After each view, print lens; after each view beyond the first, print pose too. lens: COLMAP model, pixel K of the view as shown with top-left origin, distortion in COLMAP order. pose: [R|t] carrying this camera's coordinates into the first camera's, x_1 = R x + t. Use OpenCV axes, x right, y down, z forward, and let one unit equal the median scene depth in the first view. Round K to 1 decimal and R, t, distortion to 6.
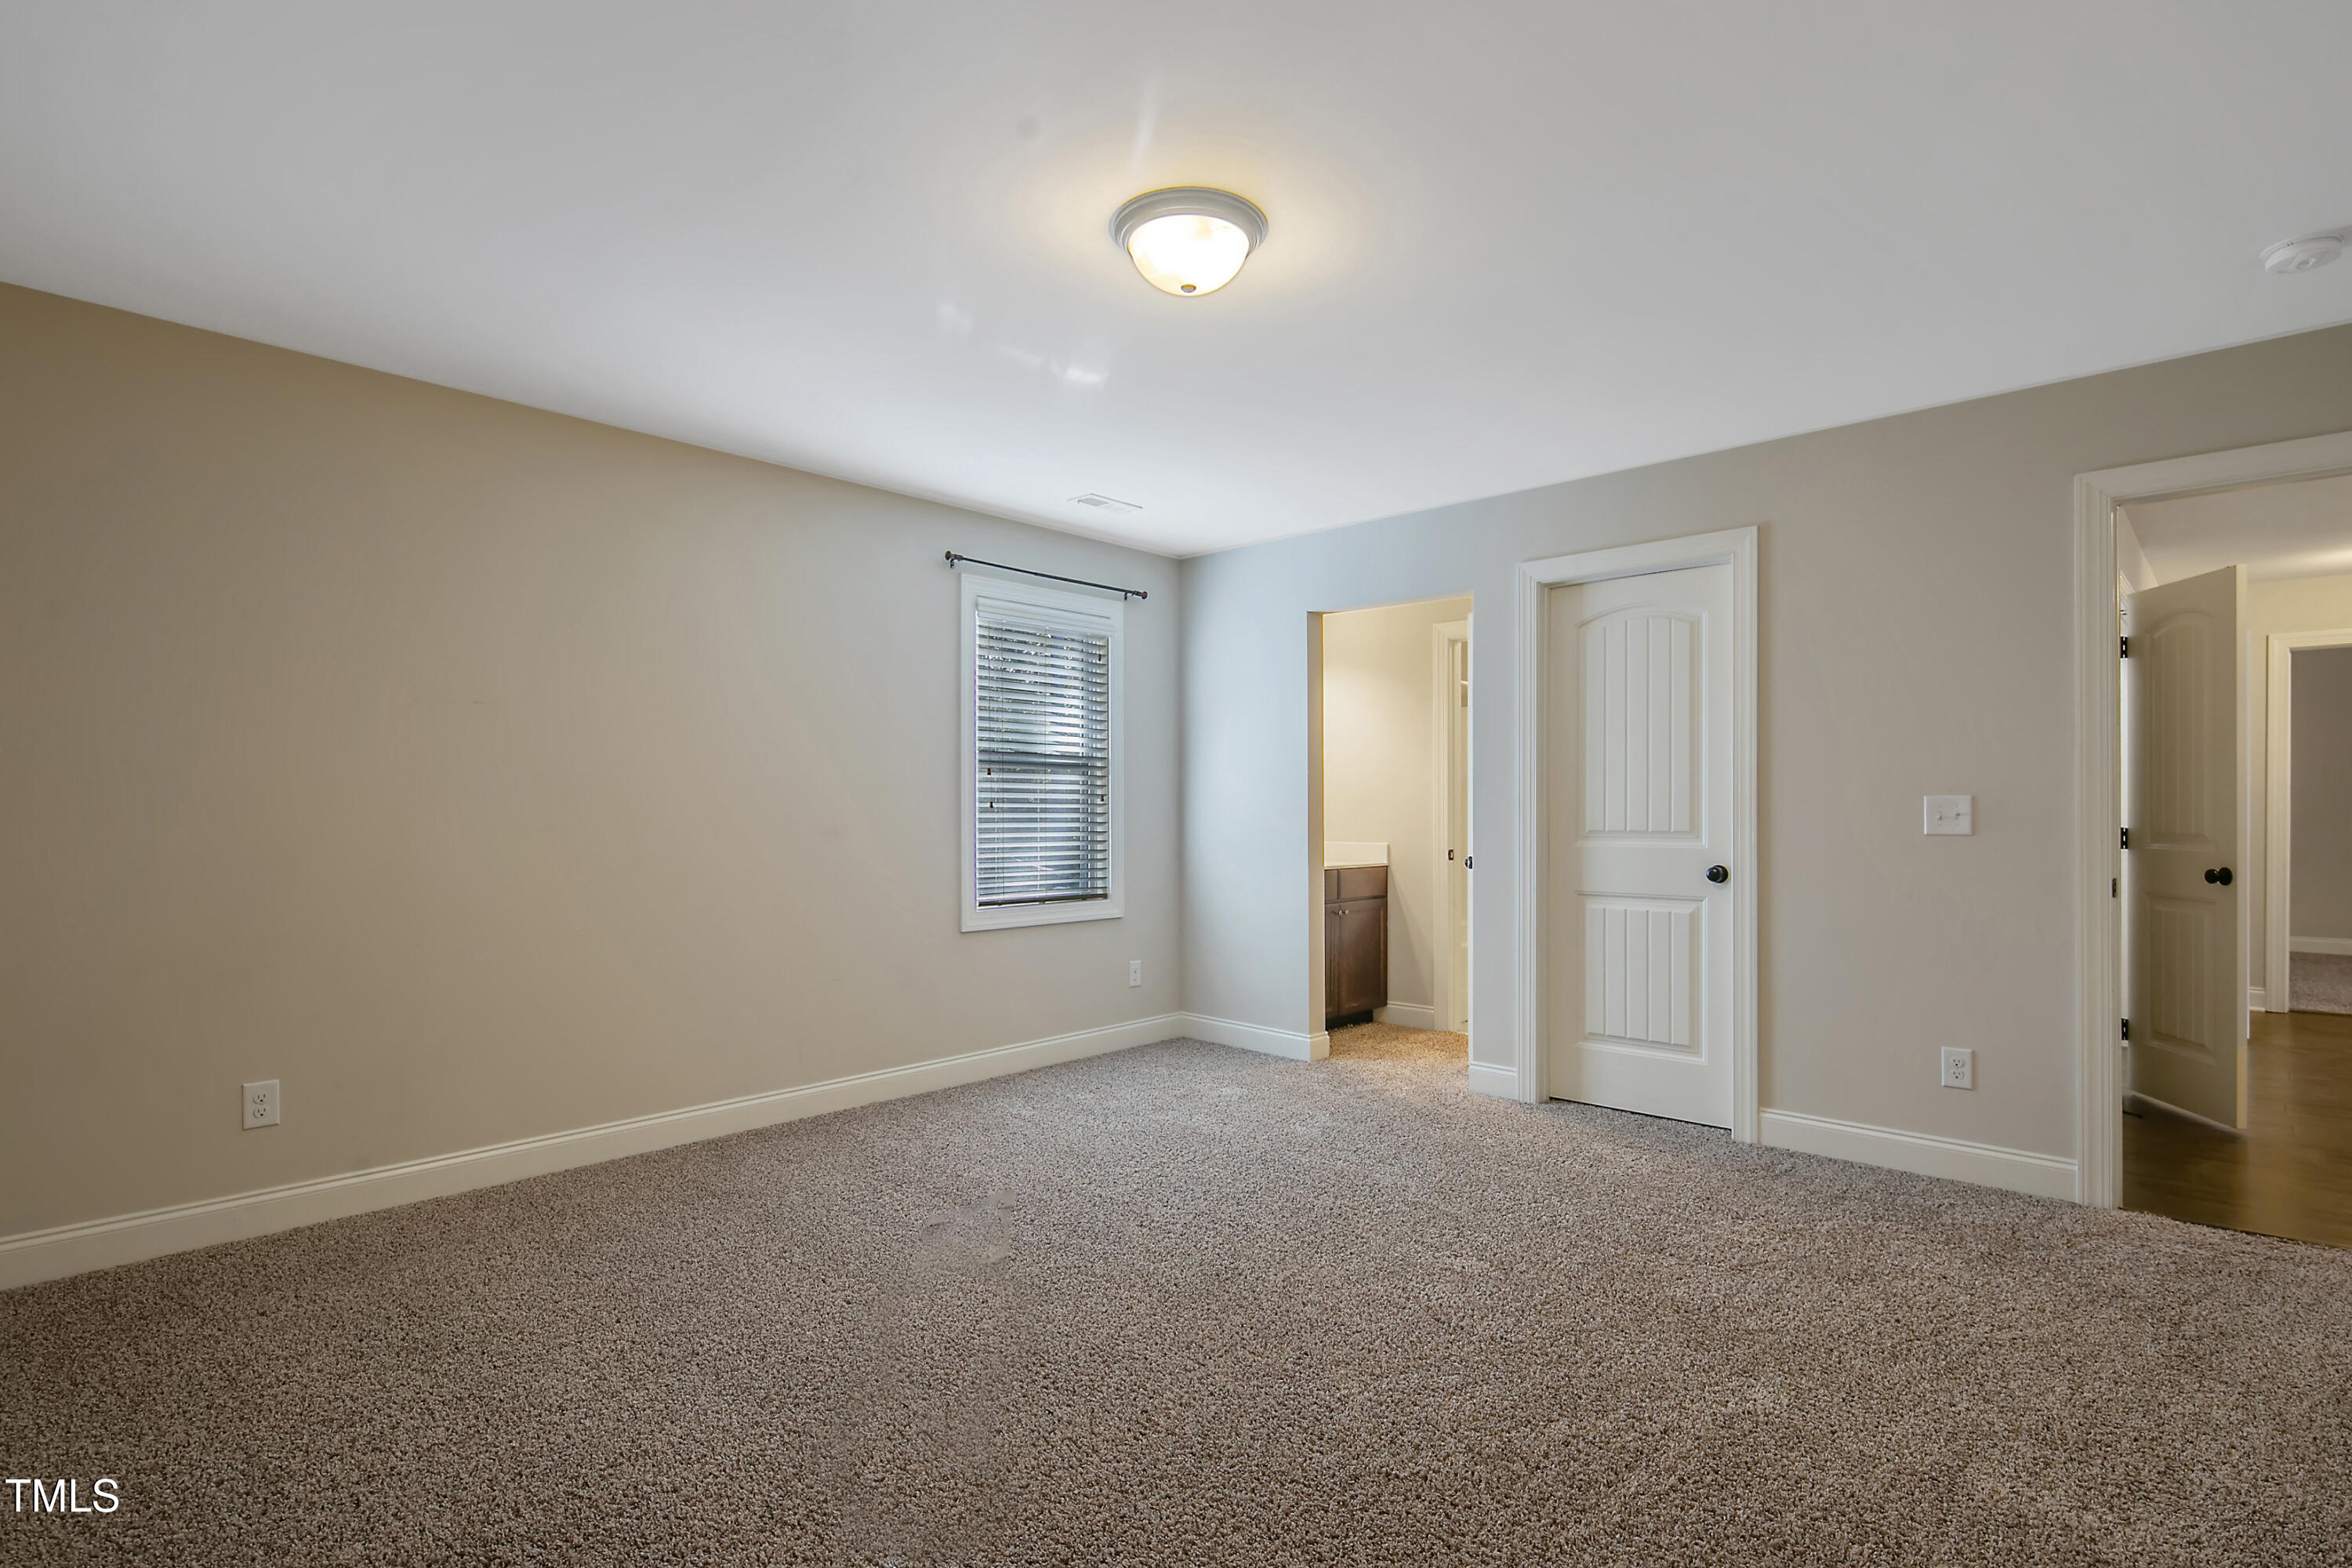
lens RADIAL K [[1142.2, 0, 1190.9], [0, 1142.2, 798.9], [0, 0, 1]] dist [0.003340, -0.000056]
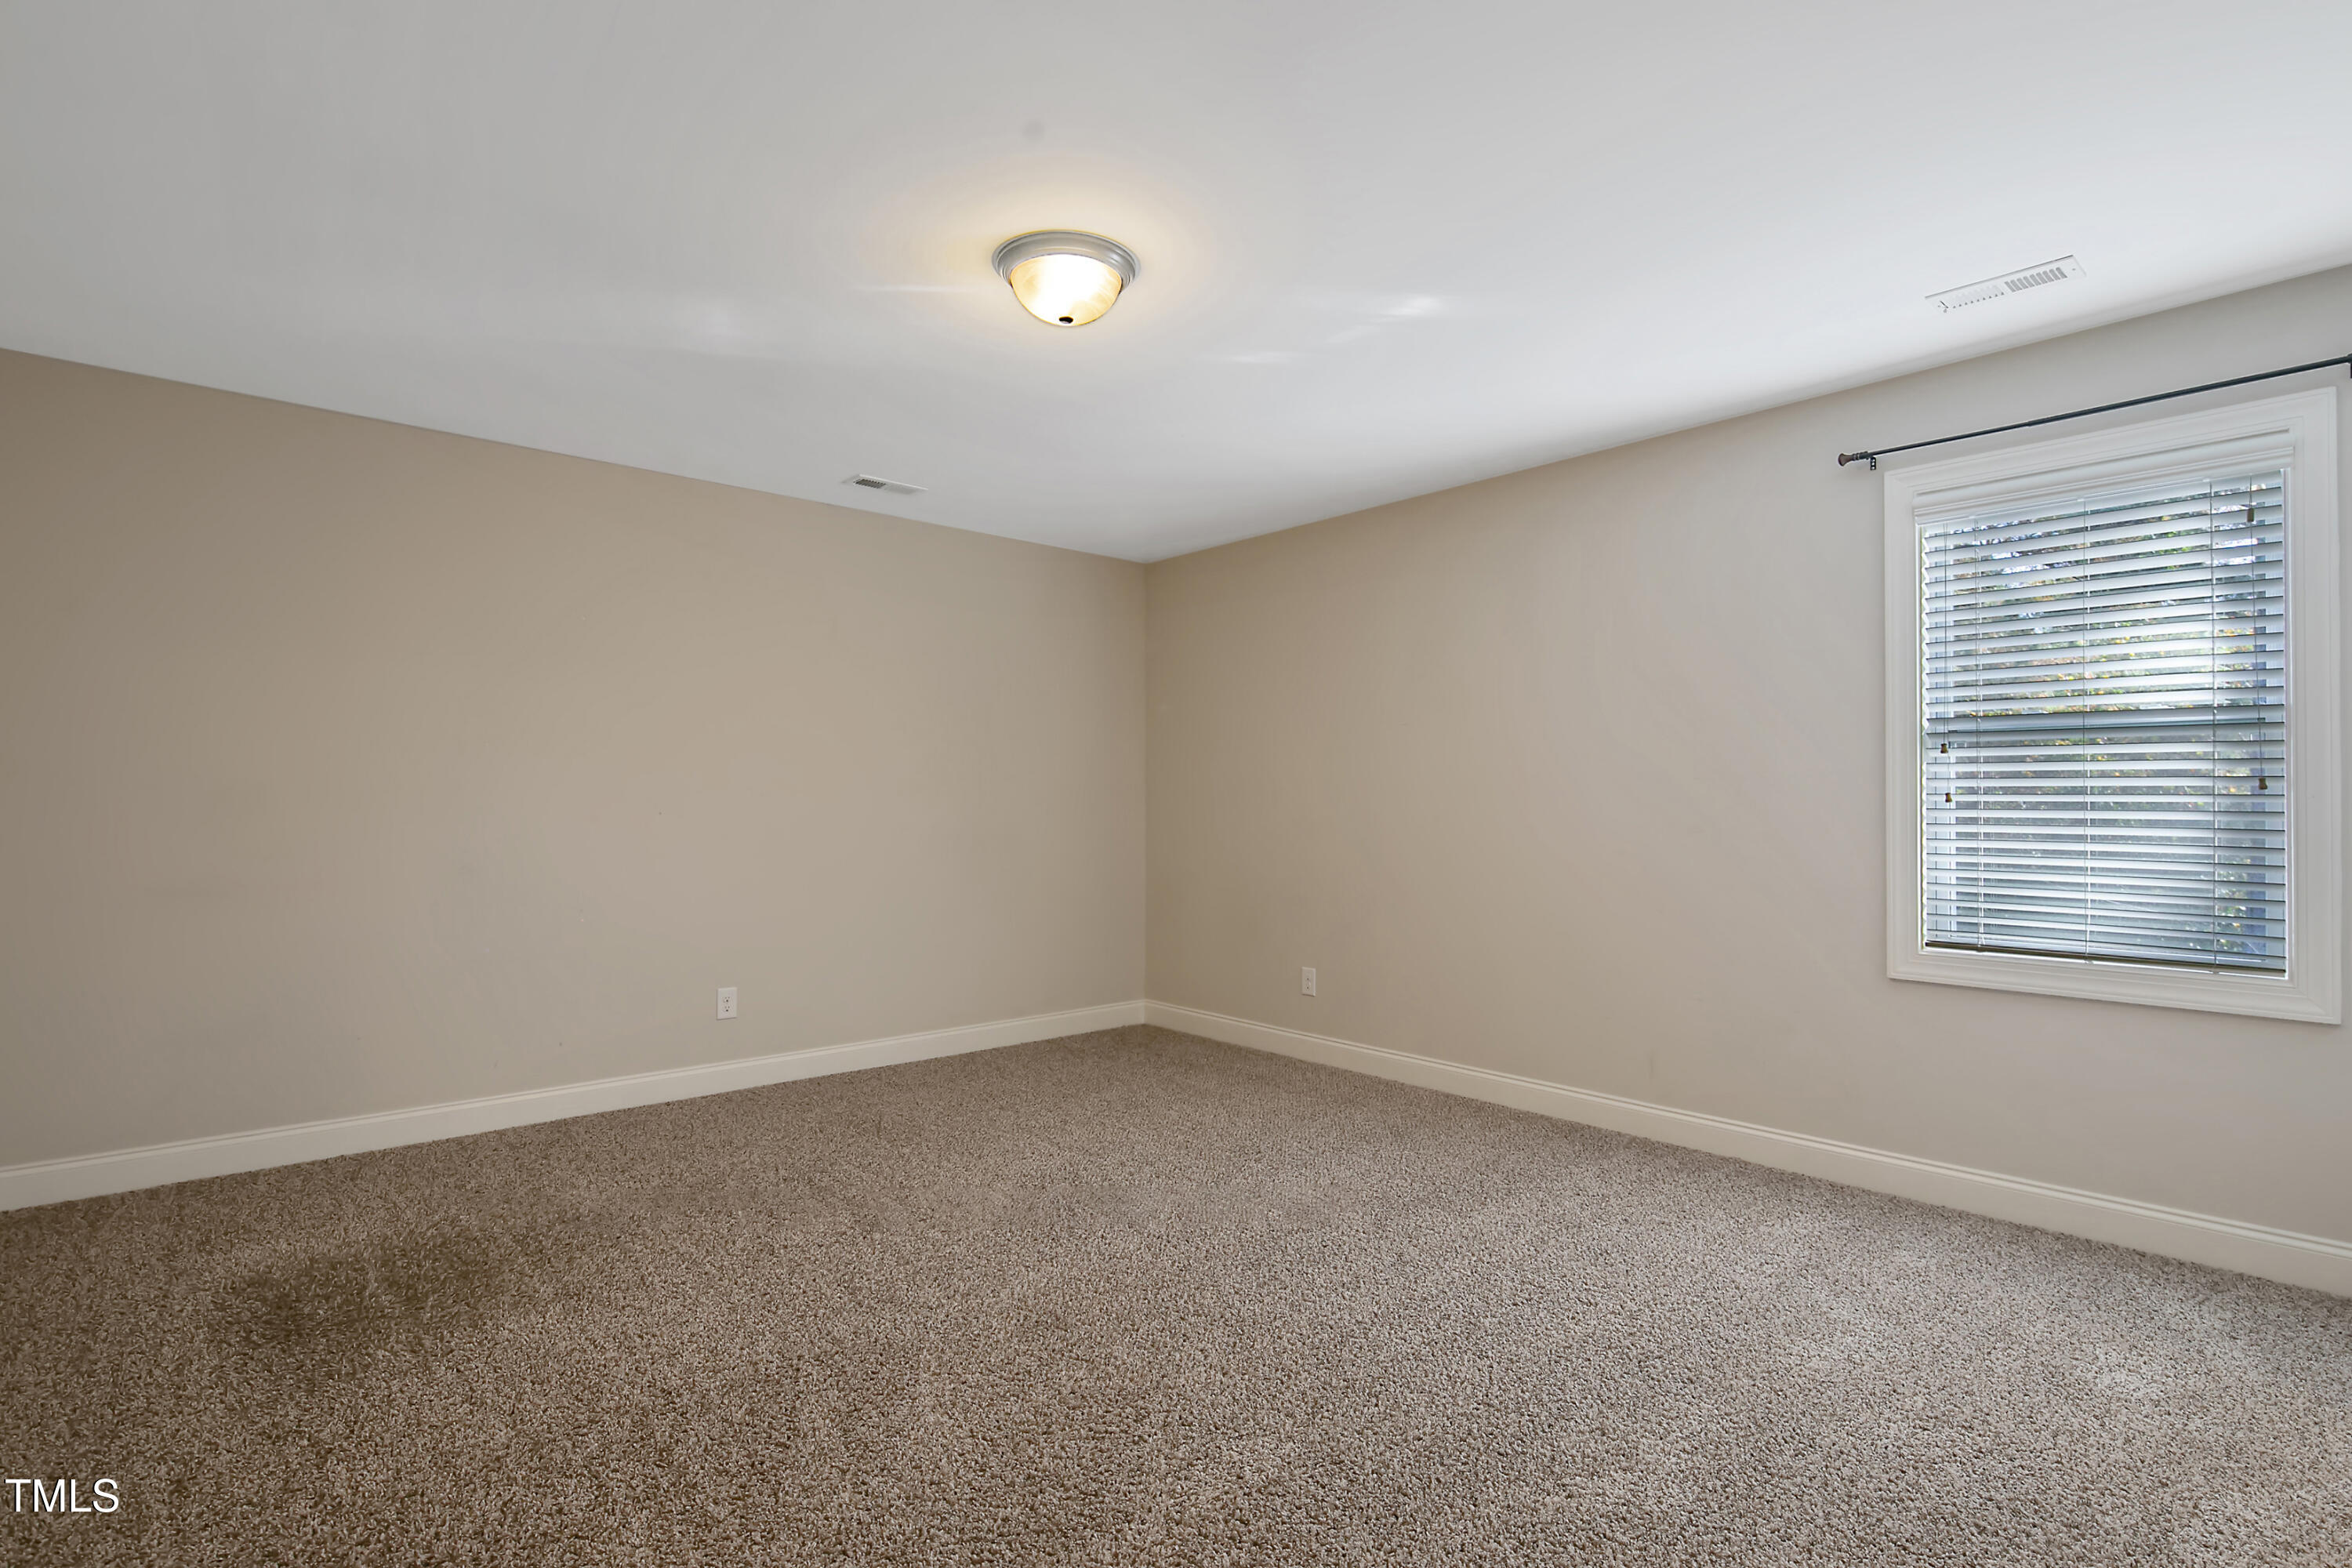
lens RADIAL K [[1142.2, 0, 1191.2], [0, 1142.2, 786.7], [0, 0, 1]] dist [0.003340, -0.000056]
pose [[-0.111471, -0.020000, -0.993566, 0.538299], [0.005769, 0.999768, -0.020772, 0.009745], [0.993751, -0.008048, -0.111329, 0.631672]]
